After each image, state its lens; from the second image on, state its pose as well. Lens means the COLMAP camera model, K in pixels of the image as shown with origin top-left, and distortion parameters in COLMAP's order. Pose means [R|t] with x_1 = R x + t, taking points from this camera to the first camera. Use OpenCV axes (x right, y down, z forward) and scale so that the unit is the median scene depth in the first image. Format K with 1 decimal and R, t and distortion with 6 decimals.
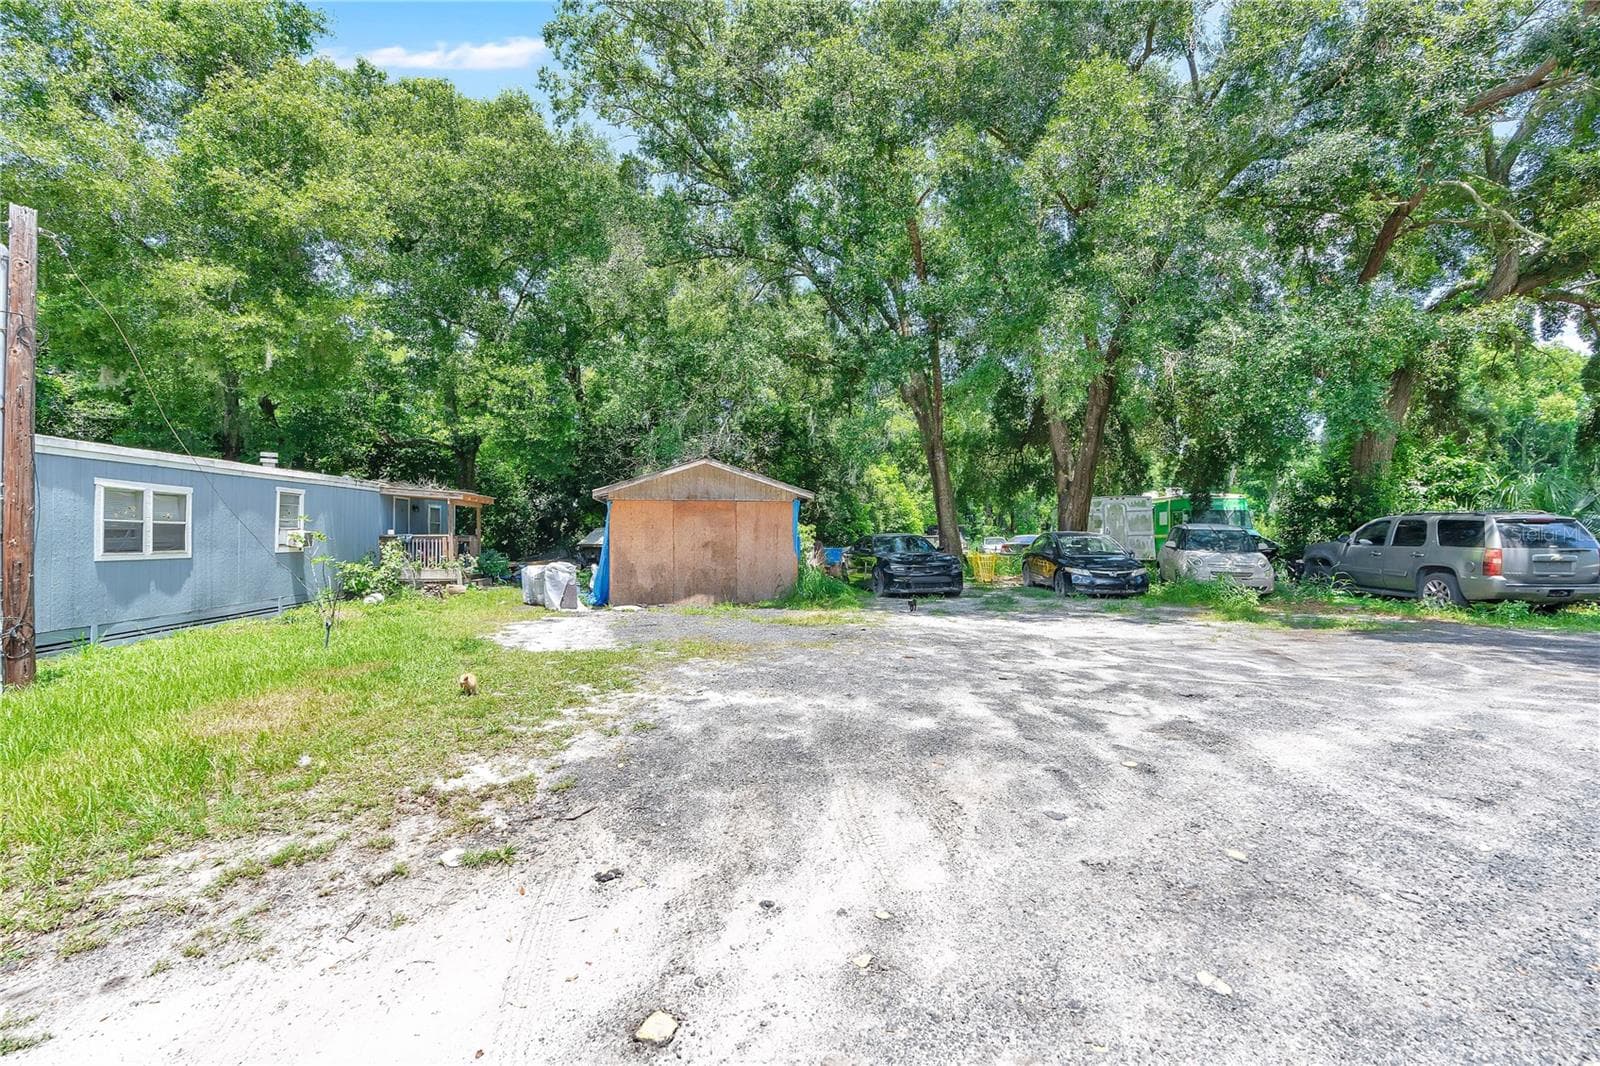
lens RADIAL K [[776.4, 0, 800.0], [0, 776.4, 533.0], [0, 0, 1]] dist [-0.000337, -0.000272]
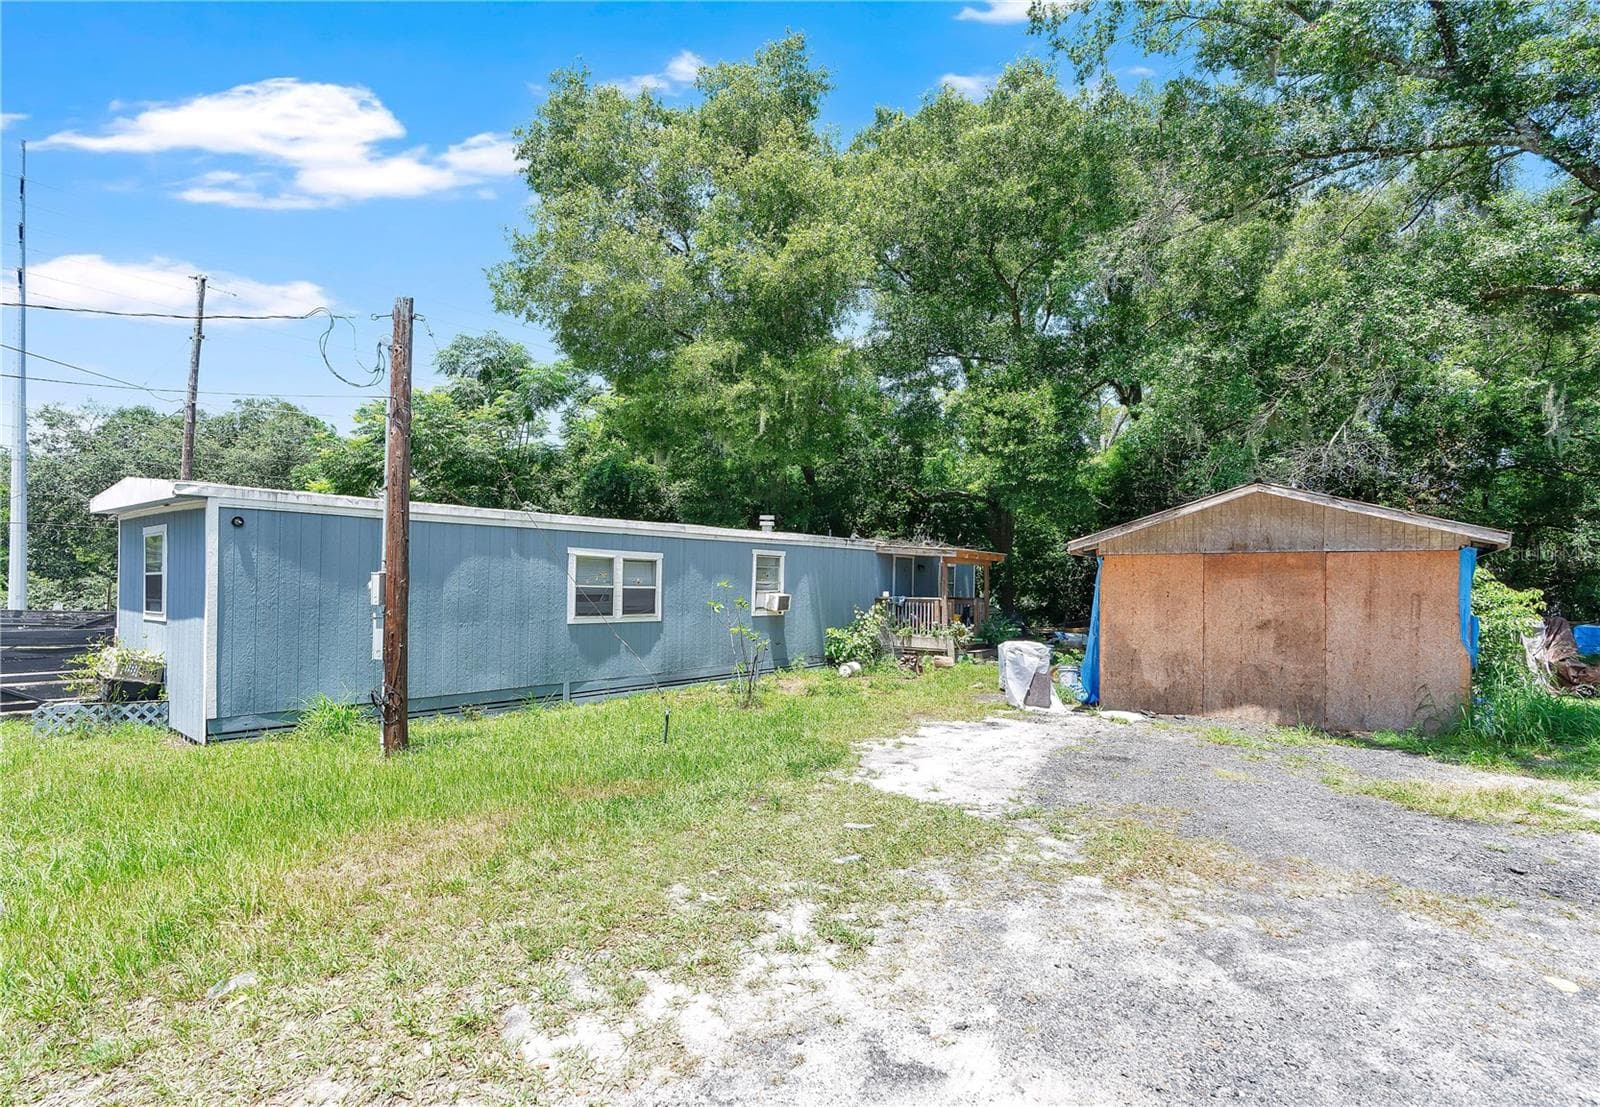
lens RADIAL K [[747.5, 0, 799.4], [0, 747.5, 576.4], [0, 0, 1]] dist [-0.012150, 0.010396]
pose [[0.690364, -0.000540, -0.723462, 0.051243], [-0.006266, 0.999958, -0.006726, -0.017172], [0.723435, 0.009177, 0.690331, 0.343282]]
